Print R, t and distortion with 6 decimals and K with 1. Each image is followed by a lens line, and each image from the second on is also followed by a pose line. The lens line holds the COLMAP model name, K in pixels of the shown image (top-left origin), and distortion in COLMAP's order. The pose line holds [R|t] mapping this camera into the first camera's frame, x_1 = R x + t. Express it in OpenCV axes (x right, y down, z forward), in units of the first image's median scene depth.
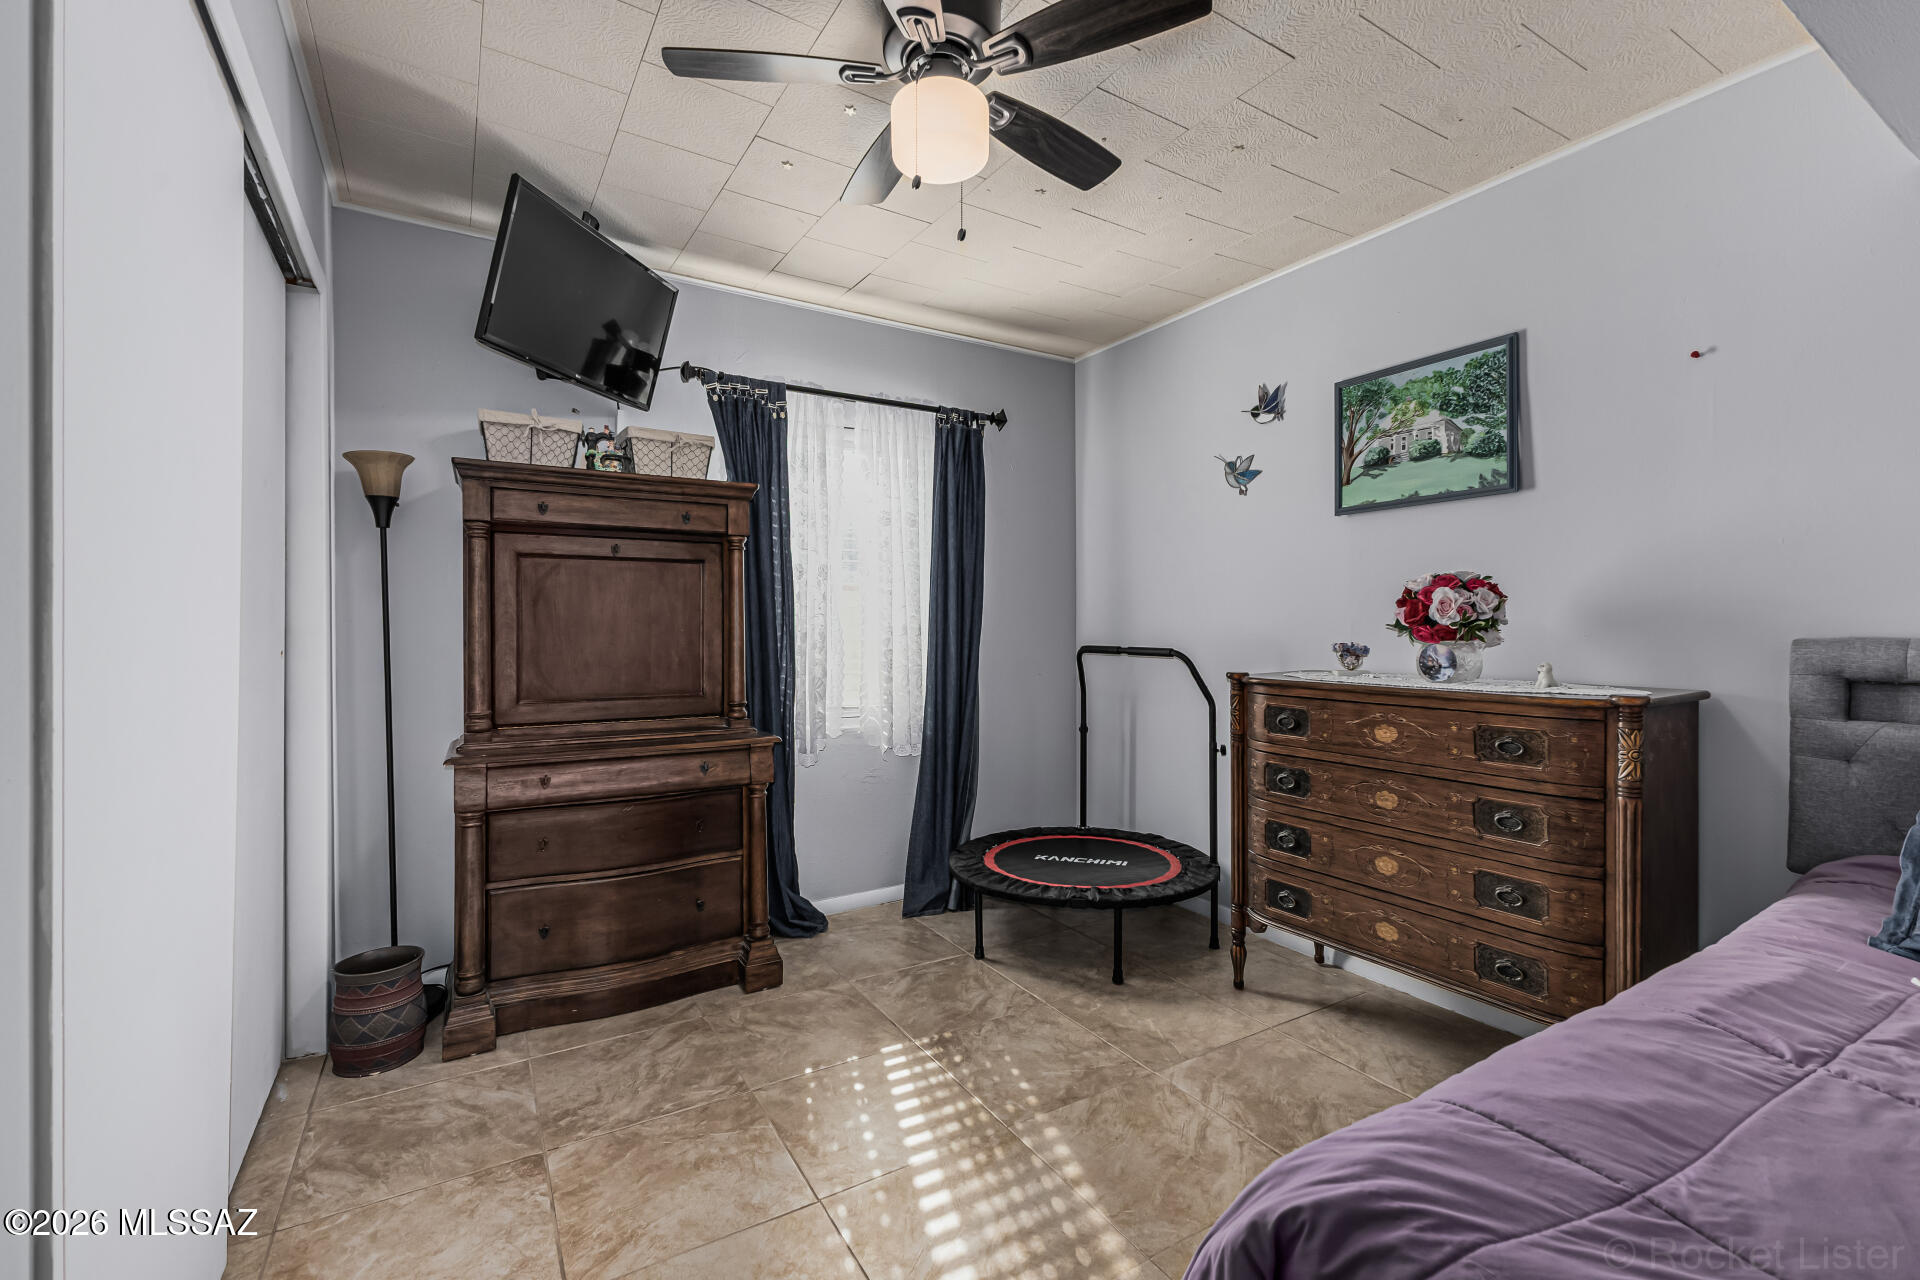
lens RADIAL K [[830.1, 0, 957.8], [0, 830.1, 635.7], [0, 0, 1]] dist [0.011219, -0.001796]
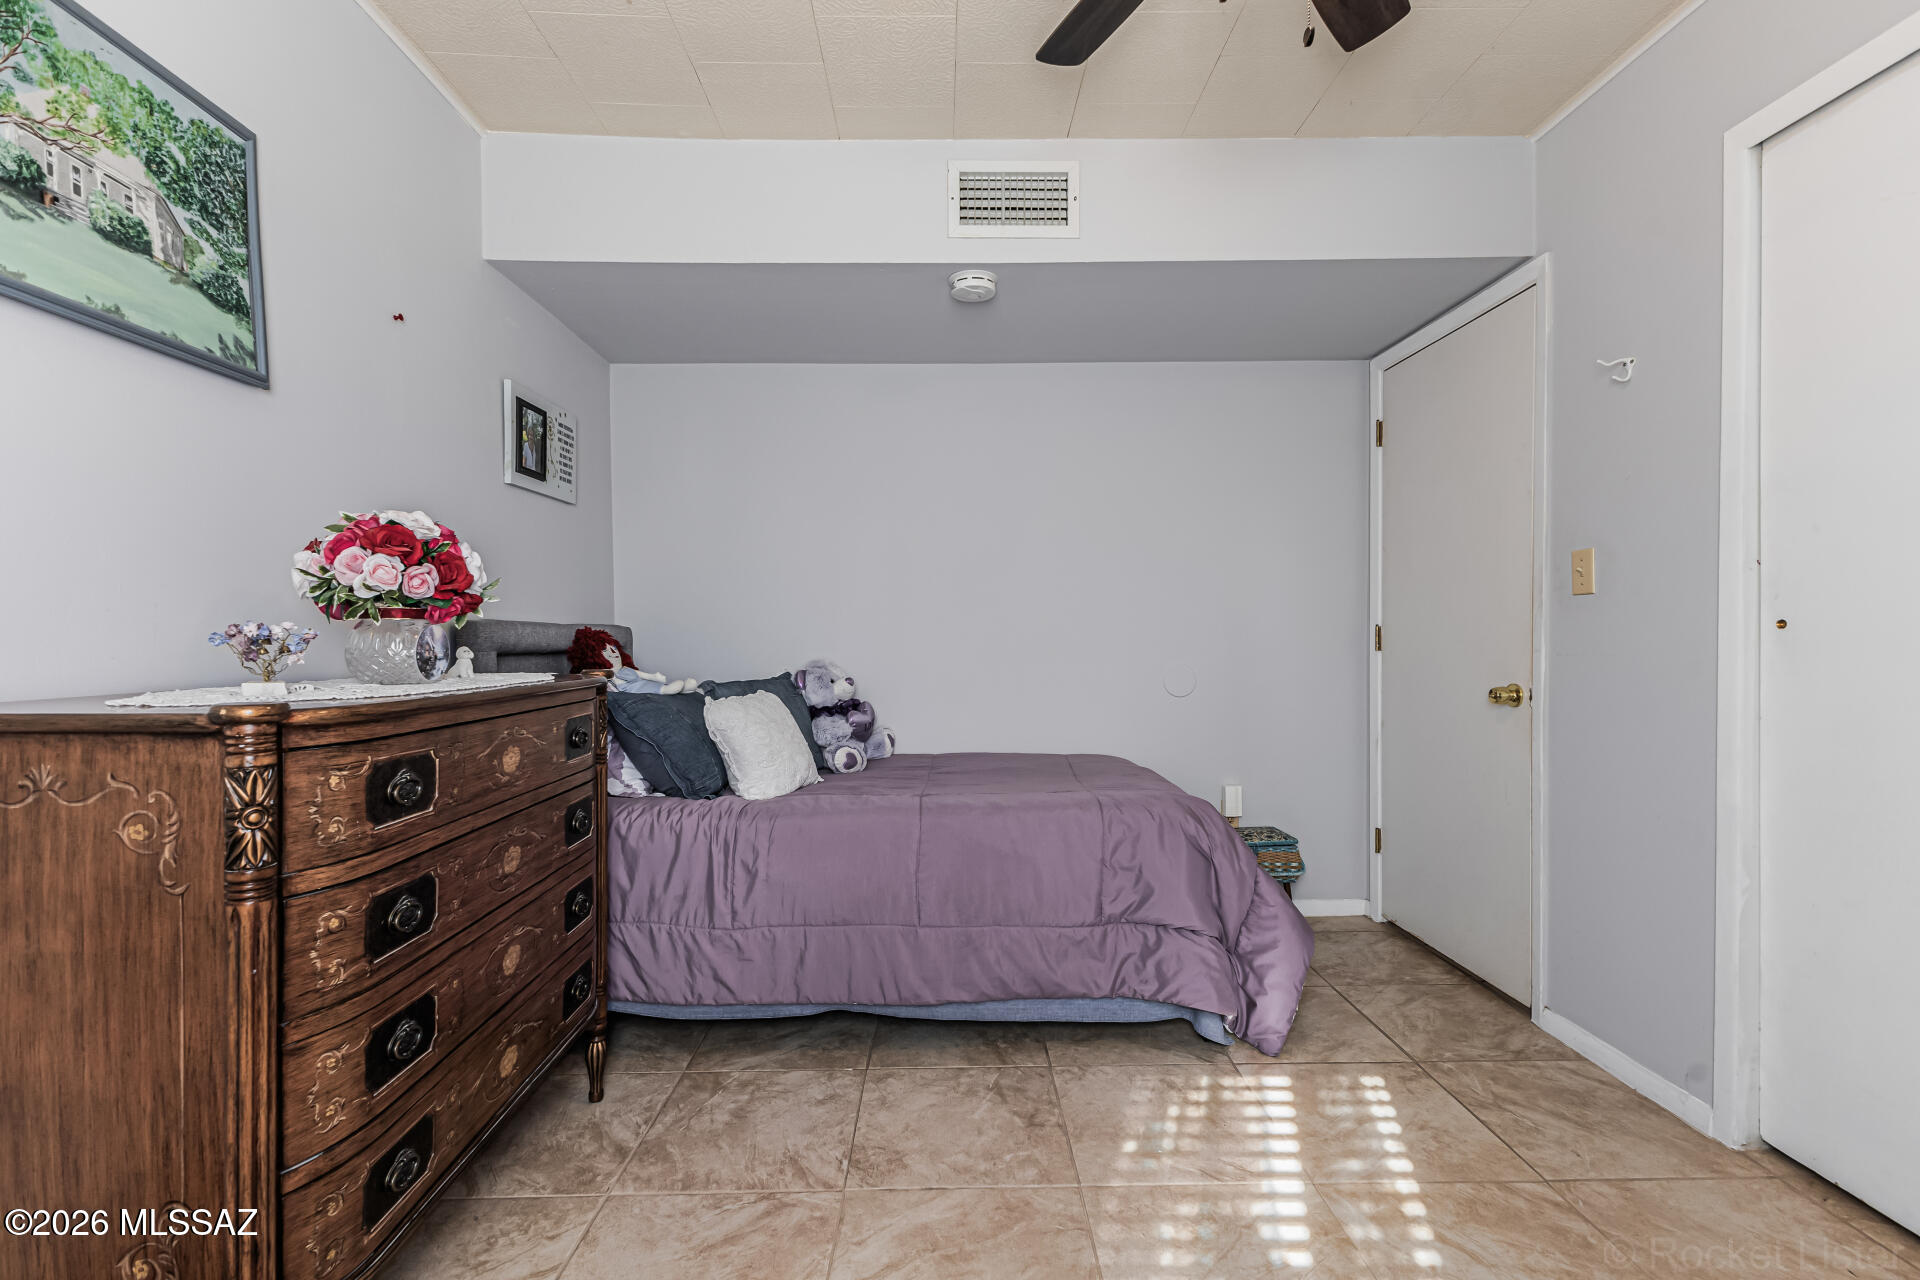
lens RADIAL K [[830.1, 0, 960.9], [0, 830.1, 641.0], [0, 0, 1]] dist [0.011219, -0.001796]
pose [[-0.863075, -0.004038, 0.505059, -0.112478], [0.004897, 0.999854, 0.016362, 0.012980], [-0.505052, 0.016595, -0.862930, 1.223784]]
